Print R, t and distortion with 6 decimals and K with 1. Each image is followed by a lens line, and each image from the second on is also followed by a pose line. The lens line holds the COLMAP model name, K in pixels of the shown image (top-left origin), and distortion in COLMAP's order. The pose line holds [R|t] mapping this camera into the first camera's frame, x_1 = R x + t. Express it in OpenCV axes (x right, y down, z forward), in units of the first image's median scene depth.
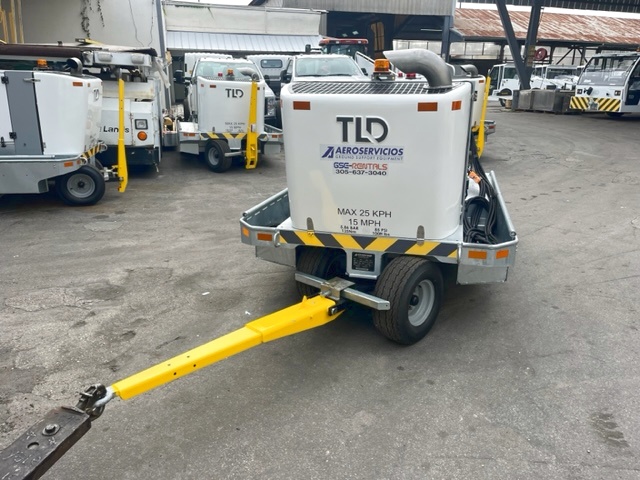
lens RADIAL K [[475.7, 0, 320.0], [0, 475.7, 240.0], [0, 0, 1]] dist [0.064150, -0.093949]
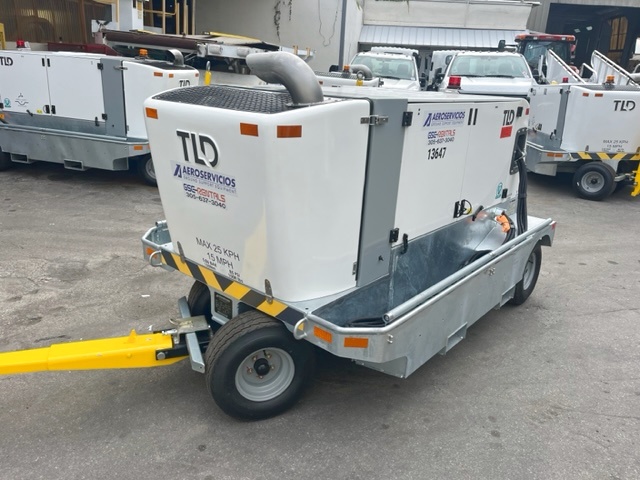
lens RADIAL K [[475.7, 0, 320.0], [0, 475.7, 240.0], [0, 0, 1]] dist [0.064150, -0.093949]
pose [[0.901597, 0.183333, -0.391805, 0.536327], [-0.178911, 0.982688, 0.048118, -0.134056], [0.393844, 0.026715, 0.918789, 0.292094]]
